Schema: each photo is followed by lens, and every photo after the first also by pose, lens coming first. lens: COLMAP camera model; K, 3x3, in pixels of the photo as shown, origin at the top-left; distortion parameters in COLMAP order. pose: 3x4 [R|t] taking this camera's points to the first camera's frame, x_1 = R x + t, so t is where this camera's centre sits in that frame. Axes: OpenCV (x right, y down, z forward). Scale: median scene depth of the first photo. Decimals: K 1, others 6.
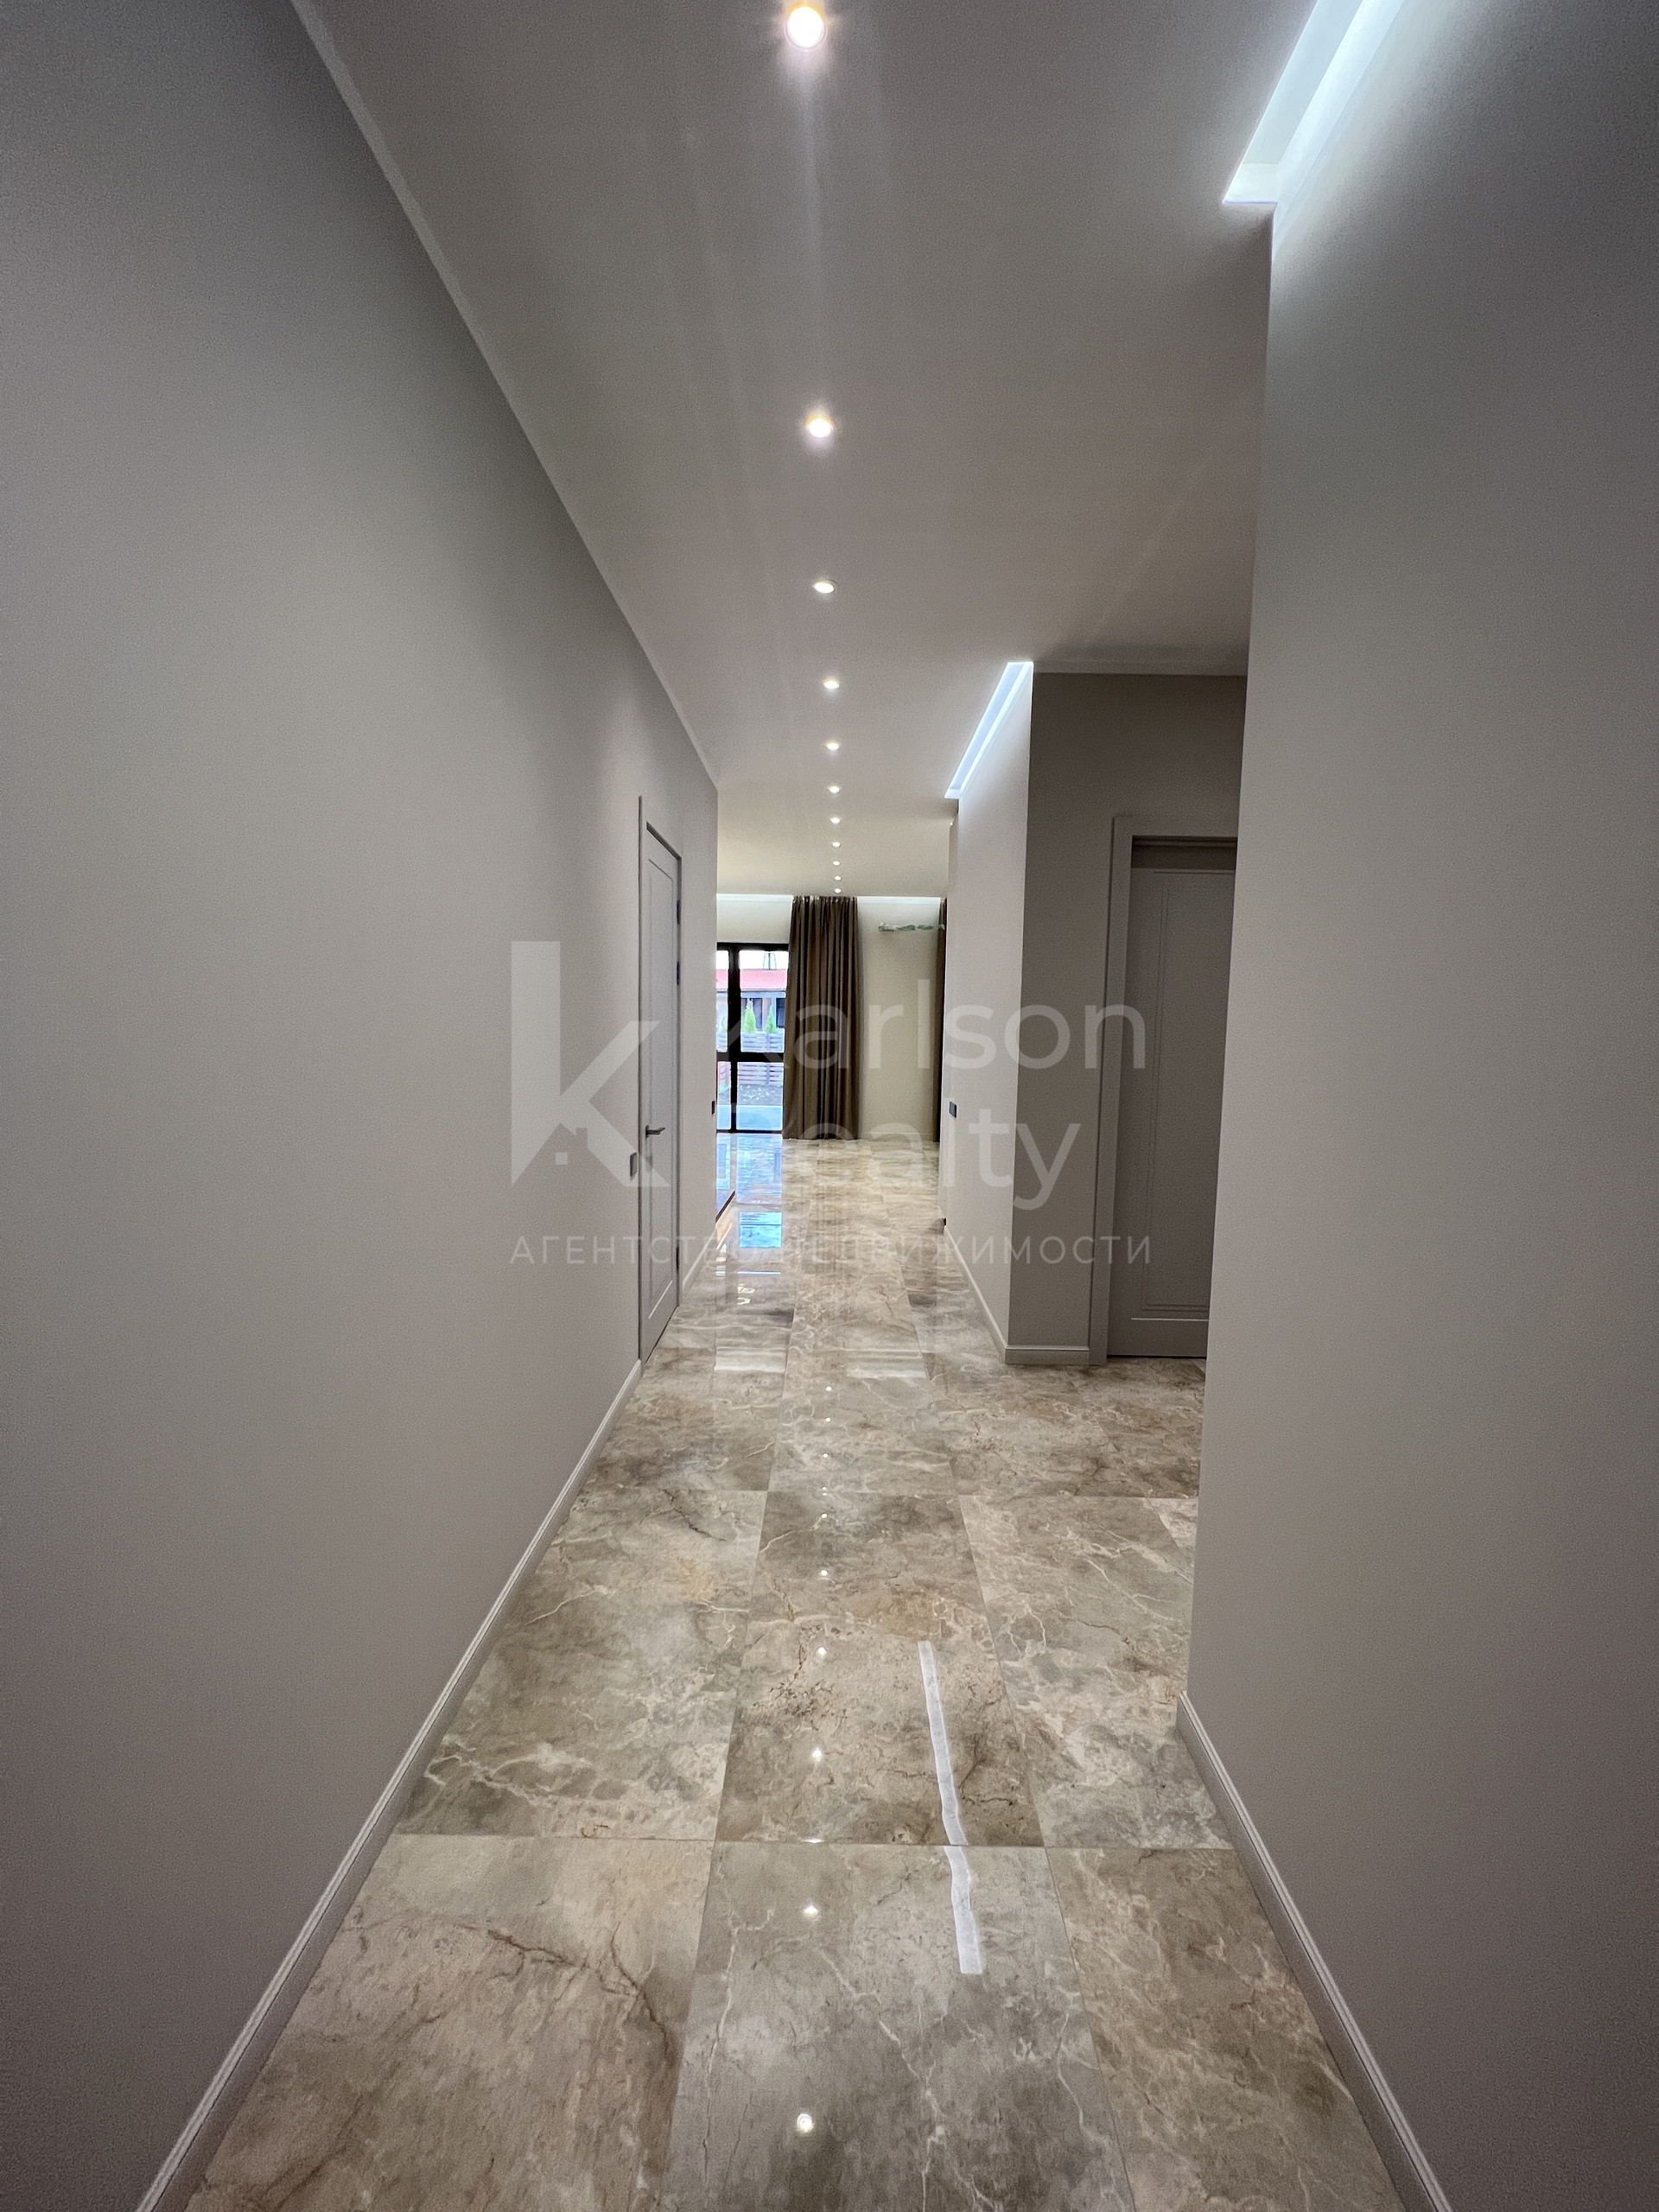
lens RADIAL K [[882.7, 0, 837.2], [0, 882.7, 1088.0], [0, 0, 1]] dist [-0.002708, 0.001012]
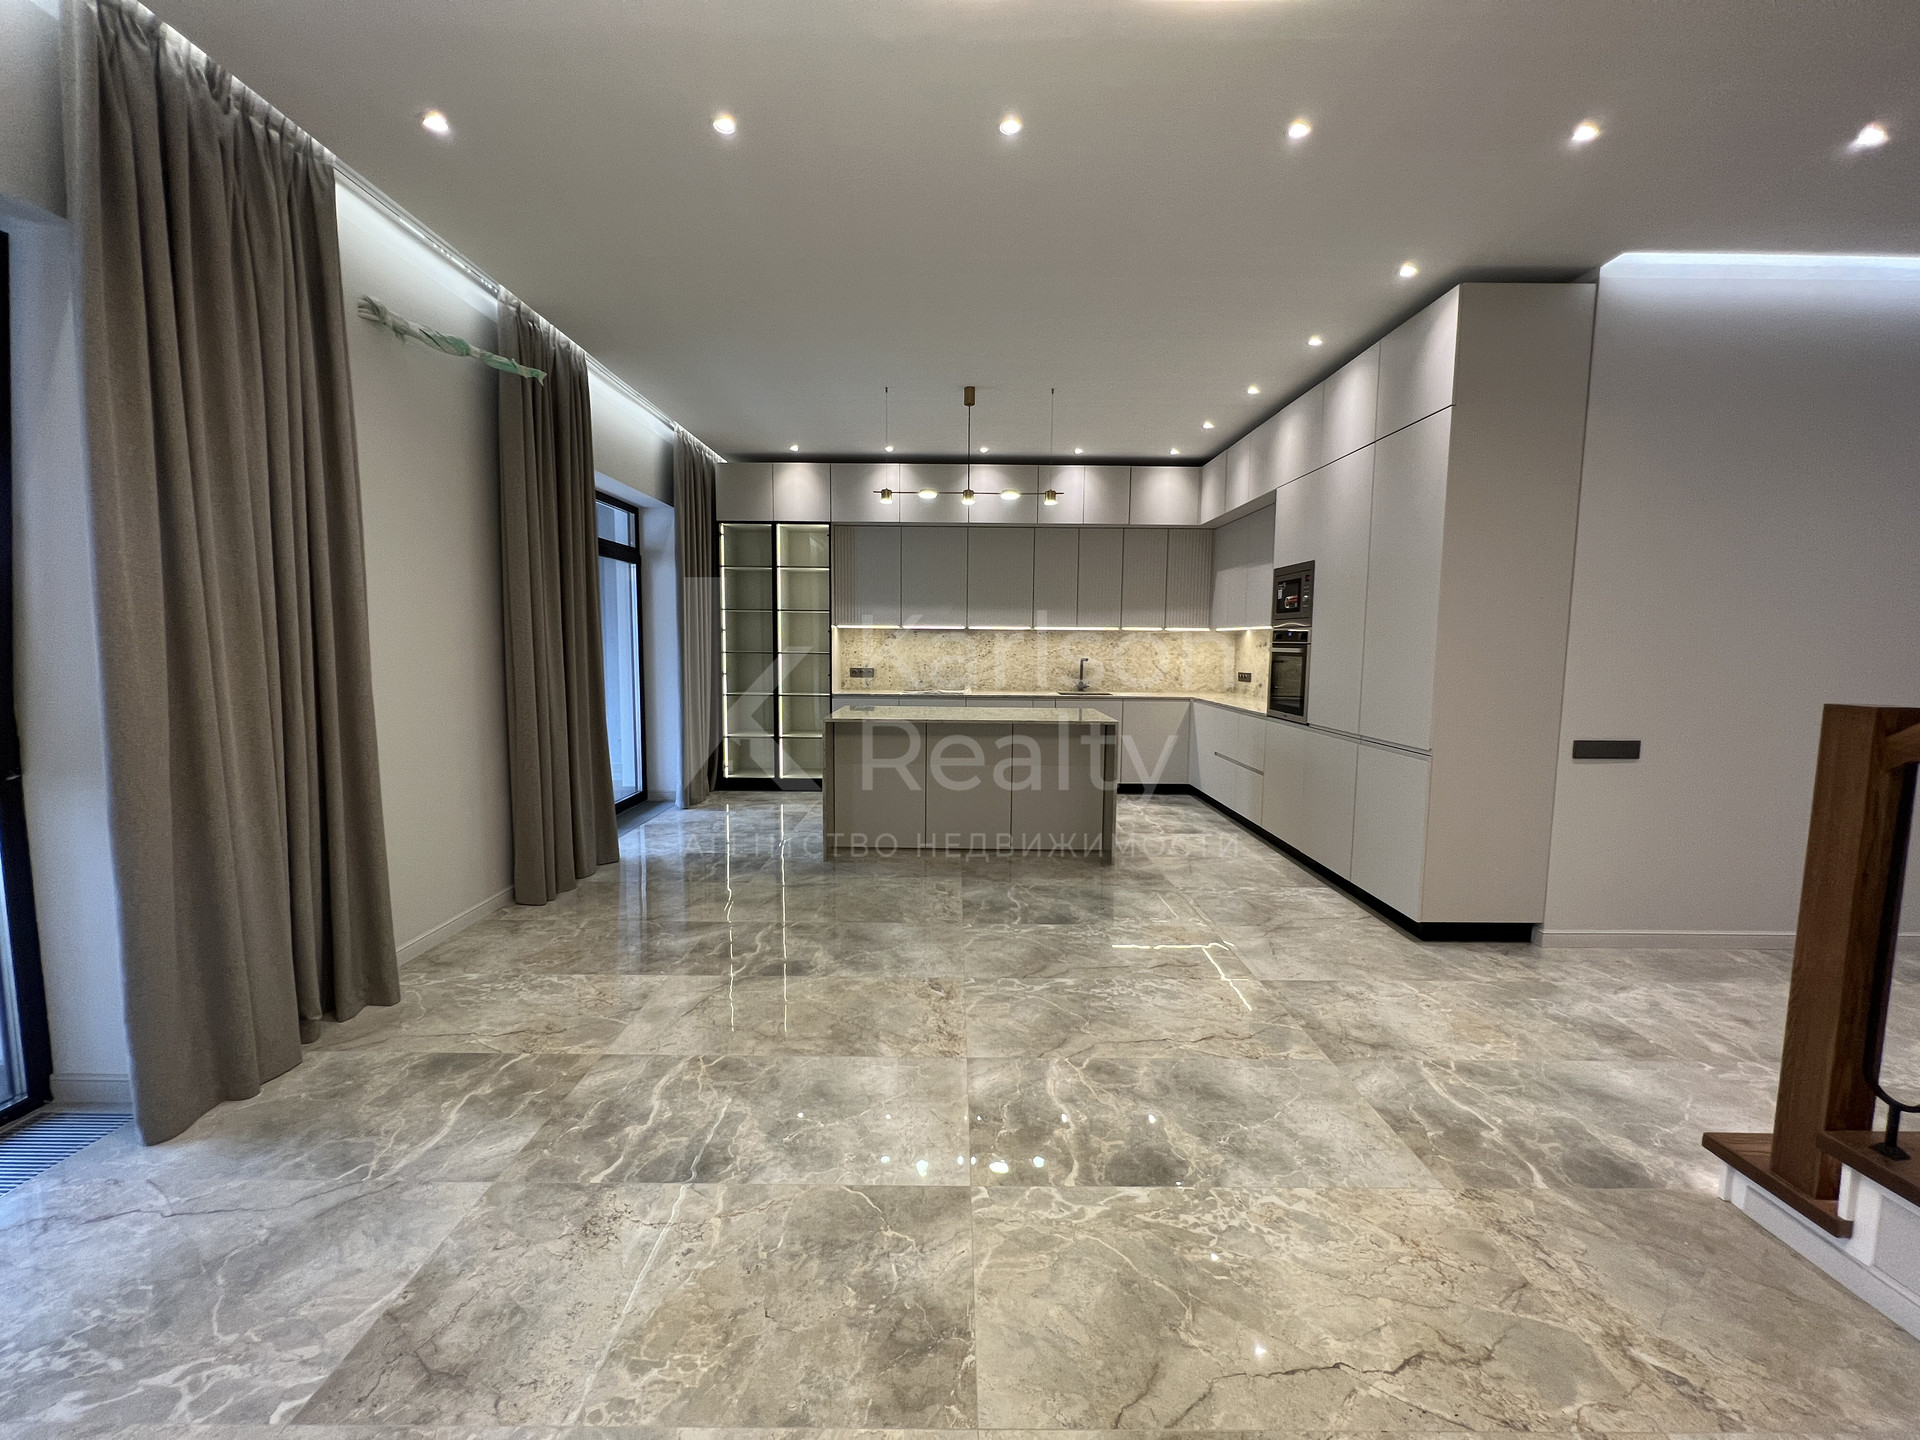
lens RADIAL K [[766.1, 0, 957.4], [0, 766.1, 715.6], [0, 0, 1]] dist [-0.002708, 0.001012]
pose [[0.009112, 0.078817, -0.996847, 0.697680], [-0.088950, 0.993001, 0.077700, -0.018359], [0.995994, 0.087962, 0.016059, 1.139837]]
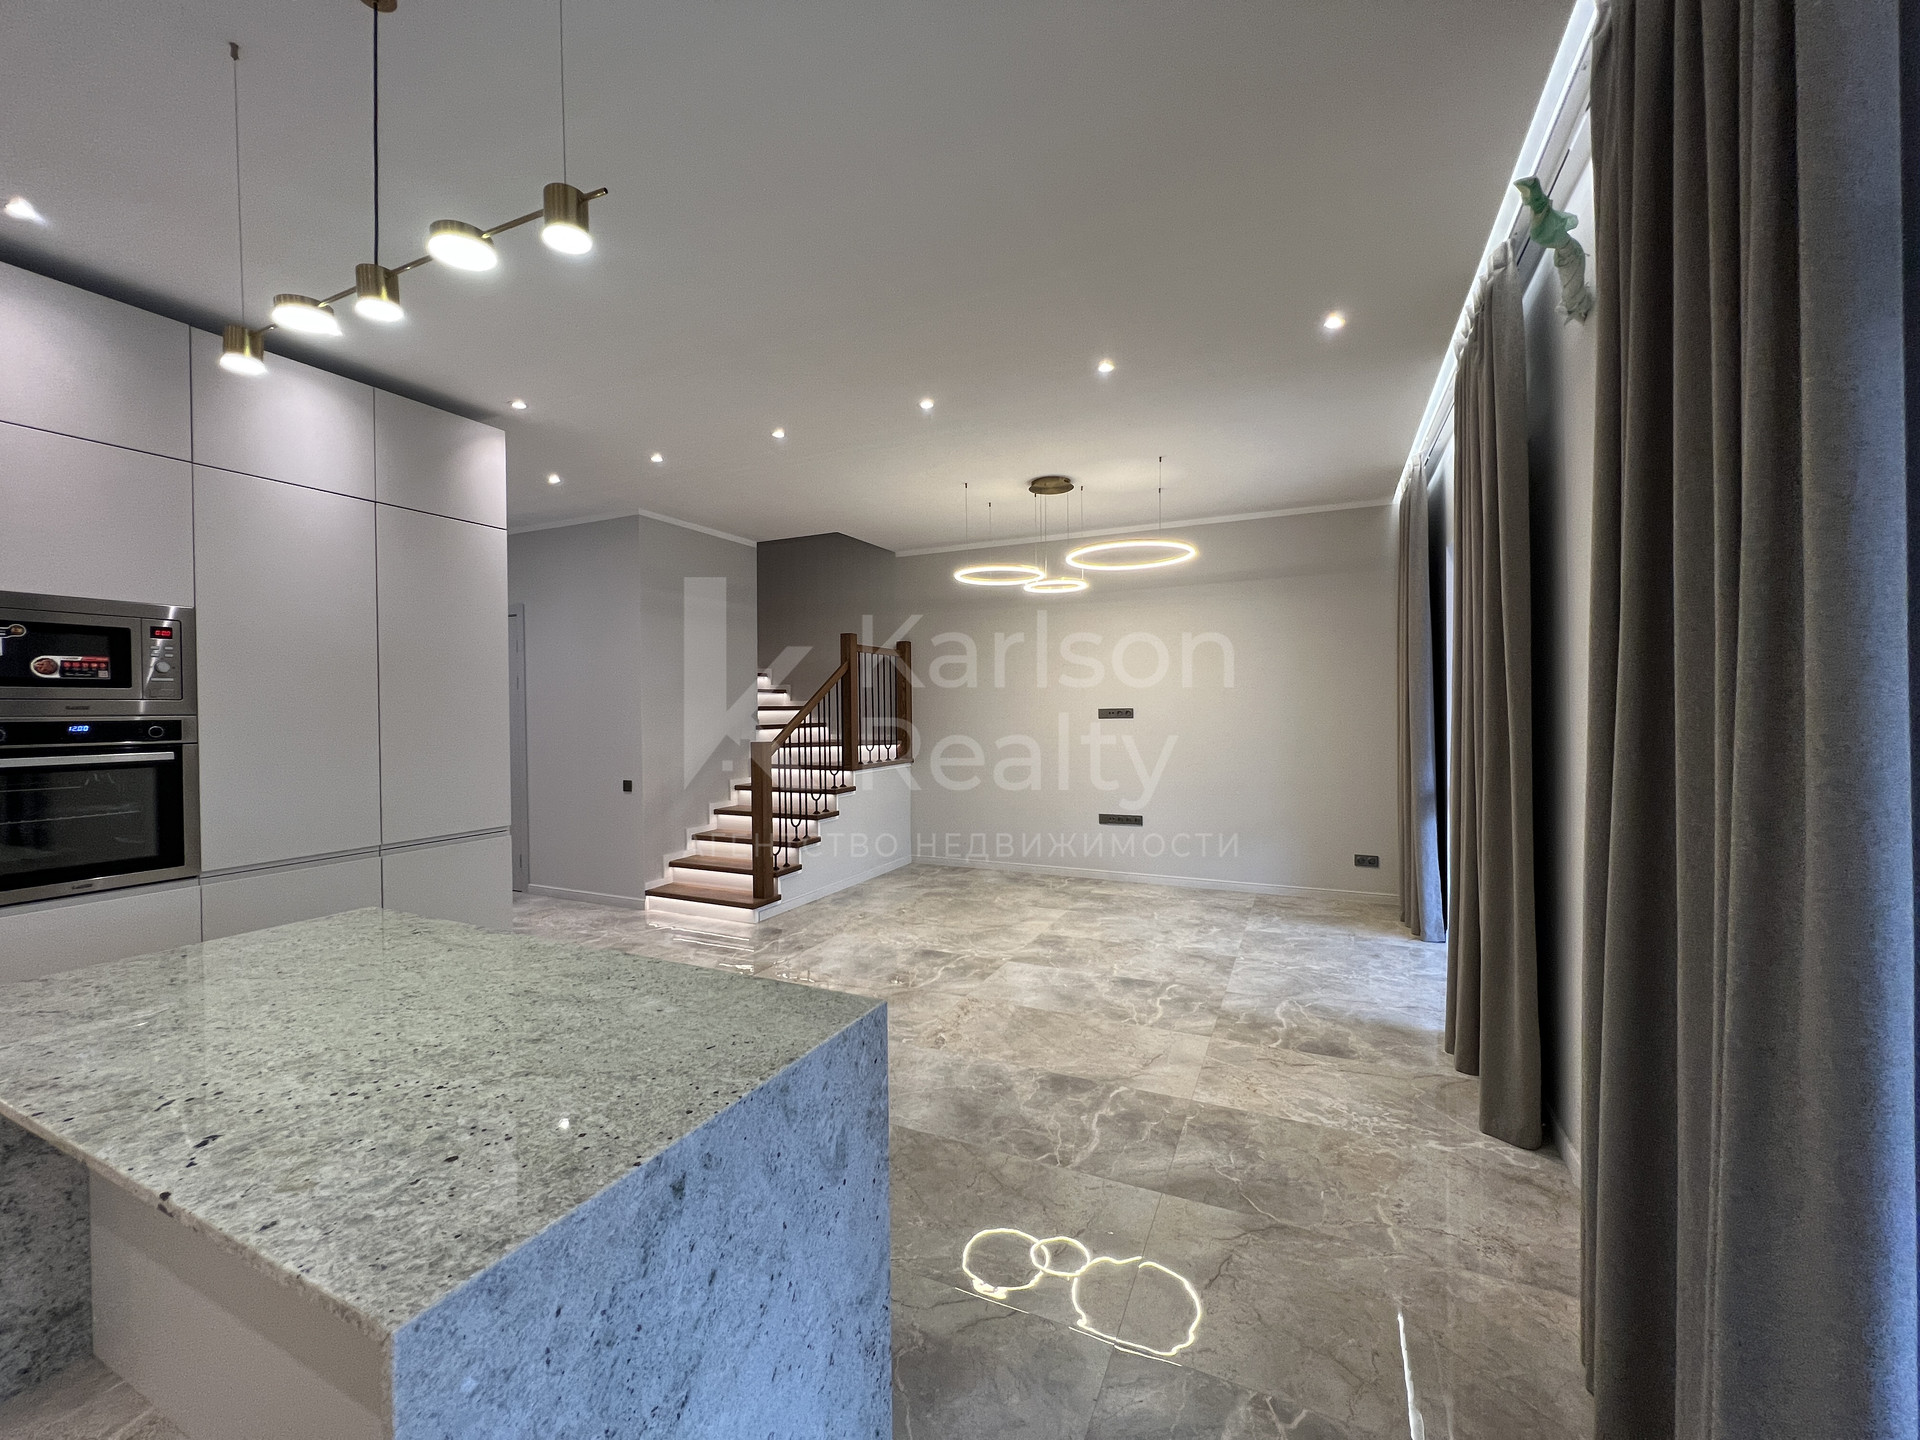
lens RADIAL K [[766.1, 0, 953.0], [0, 766.1, 715.8], [0, 0, 1]] dist [-0.002708, 0.001012]
pose [[0.424234, -0.030780, 0.905029, -1.874546], [0.089696, 0.995936, -0.008174, -0.055639], [-0.901099, 0.084646, 0.425271, 0.466796]]
